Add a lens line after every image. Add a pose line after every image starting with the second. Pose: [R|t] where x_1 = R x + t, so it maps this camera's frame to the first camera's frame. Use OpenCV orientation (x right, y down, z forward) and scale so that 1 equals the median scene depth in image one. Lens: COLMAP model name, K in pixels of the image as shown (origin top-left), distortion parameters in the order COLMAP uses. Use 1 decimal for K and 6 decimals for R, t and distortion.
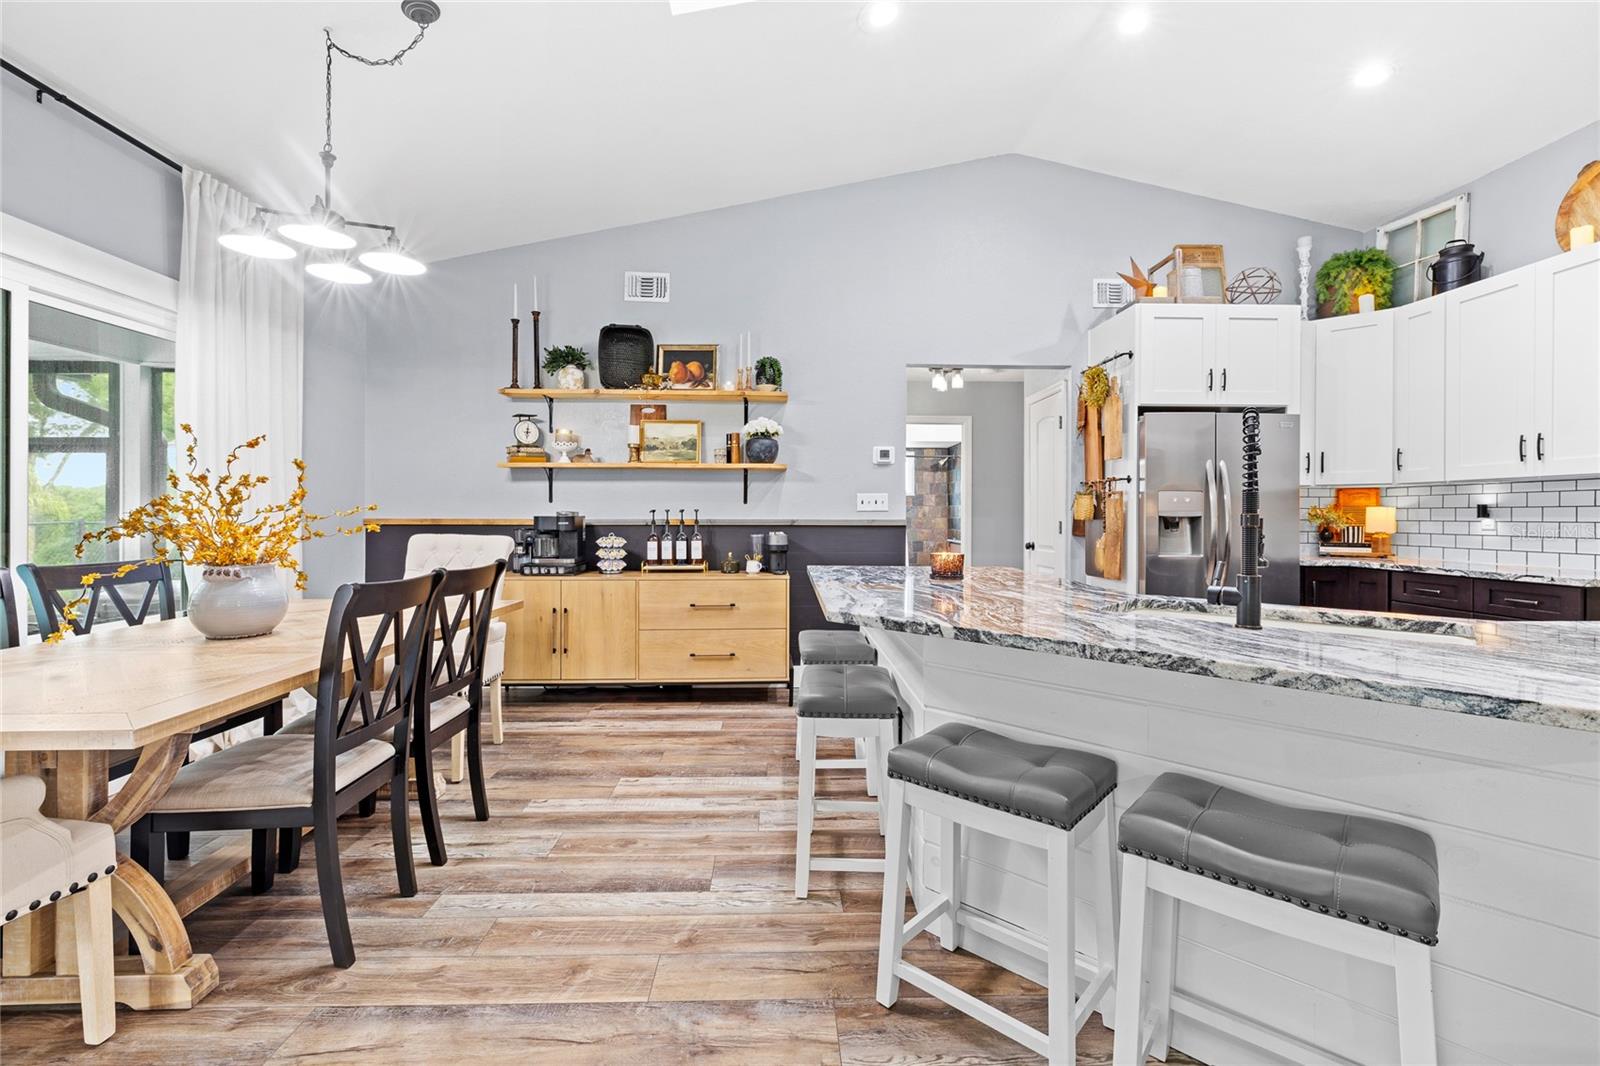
lens RADIAL K [[692.4, 0, 798.6], [0, 692.4, 516.0], [0, 0, 1]] dist [0.002339, 0.000366]
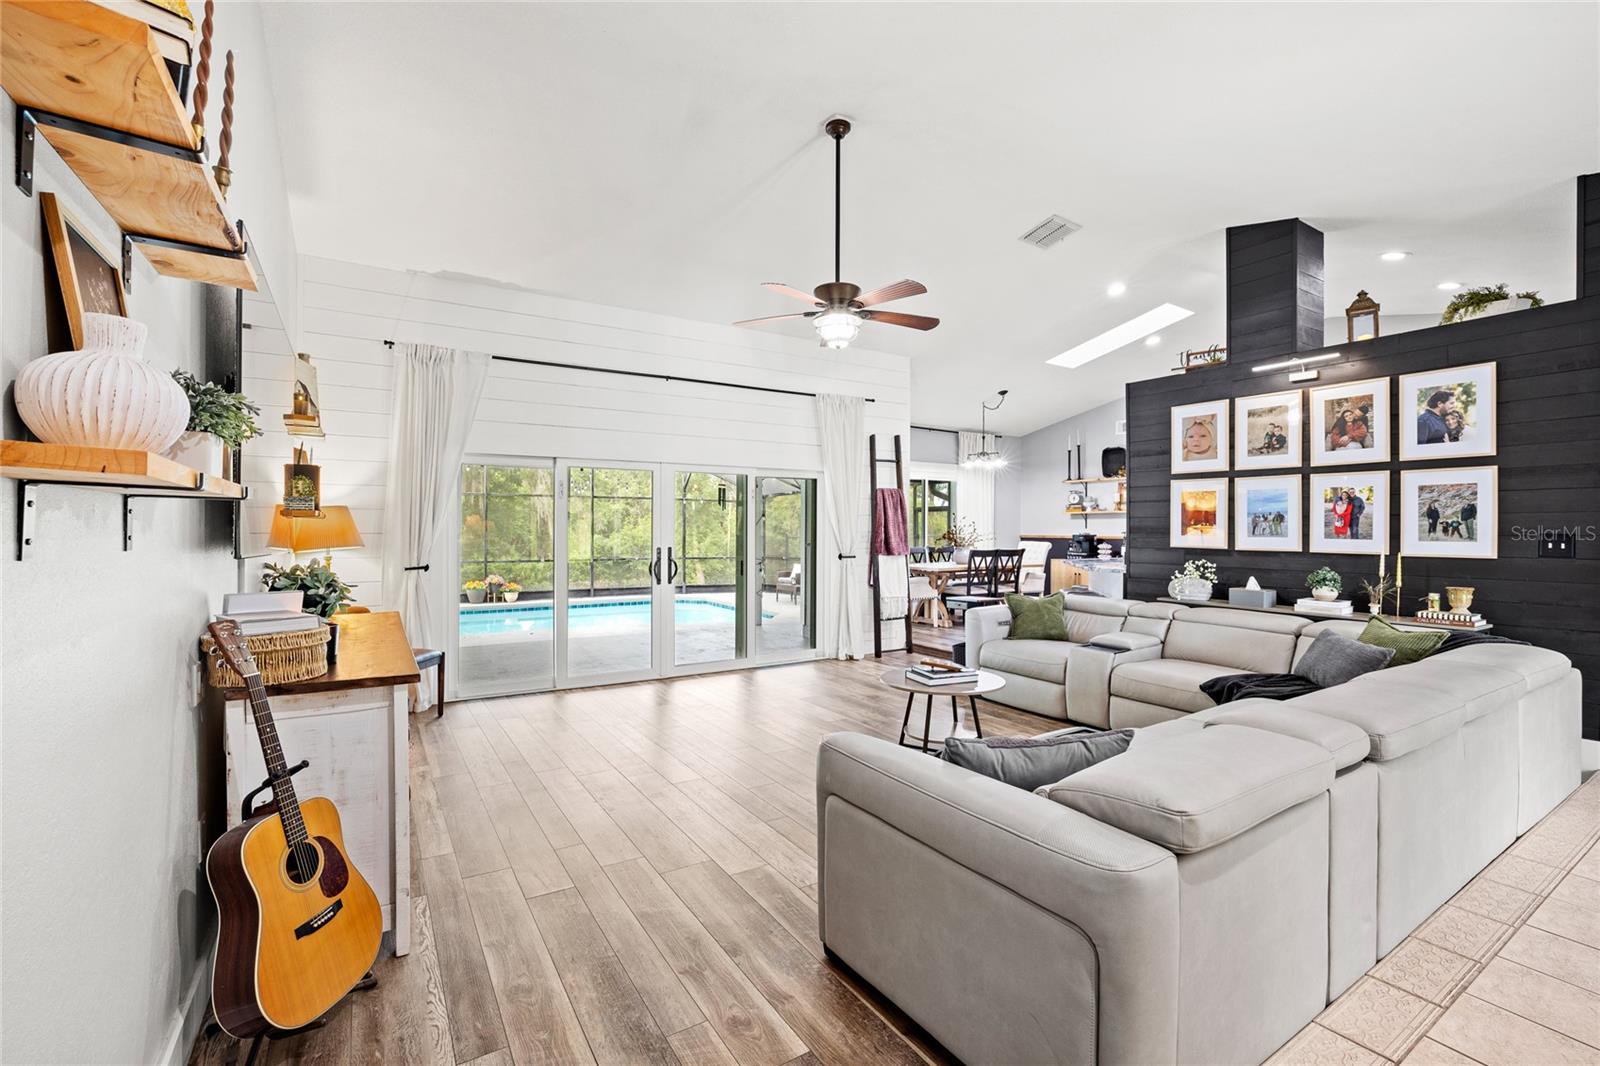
lens RADIAL K [[688.7, 0, 780.4], [0, 688.7, 529.7], [0, 0, 1]] dist [-0.030086, 0.000130]
pose [[0.494536, 0.000201, -0.869157, 1.125756], [-0.000645, 1.000000, -0.000136, -0.015780], [0.869157, 0.000628, 0.494536, -0.998319]]
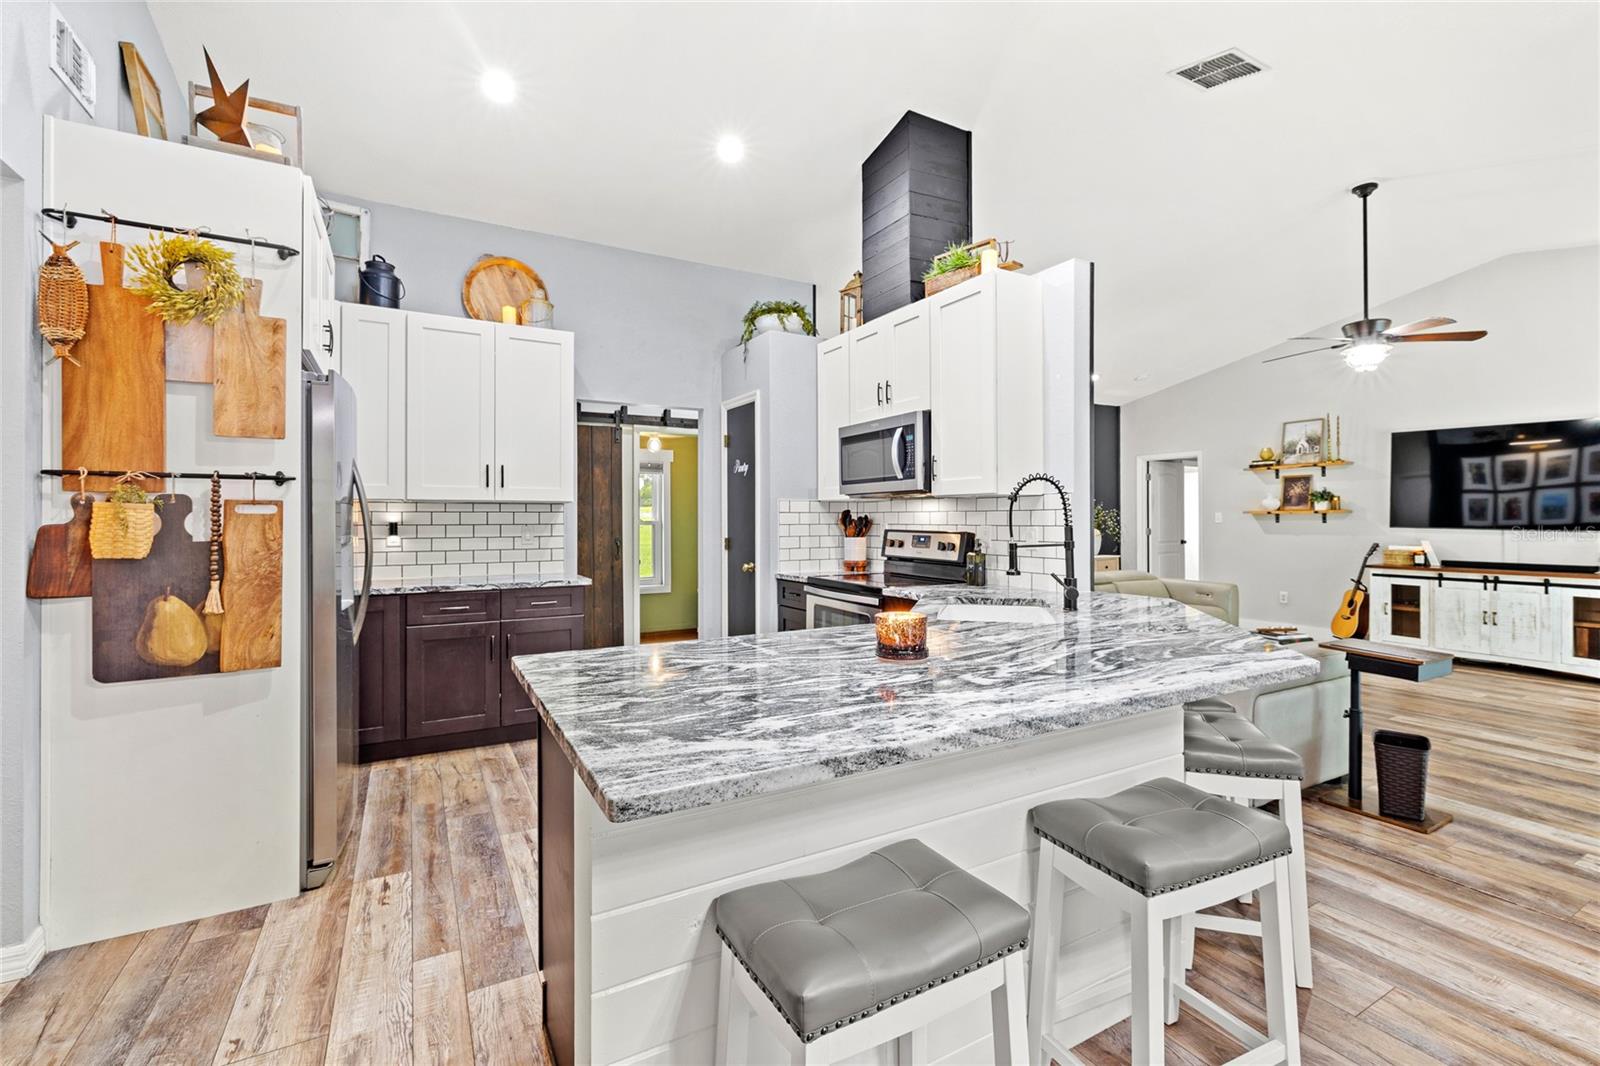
lens RADIAL K [[691.0, 0, 792.4], [0, 691.0, 515.7], [0, 0, 1]] dist [0.003684, 0.000422]
pose [[-0.462104, 0.002524, 0.886822, -0.181951], [0.000524, 0.999997, -0.002573, -0.020757], [-0.886825, -0.000724, -0.462104, 0.842114]]
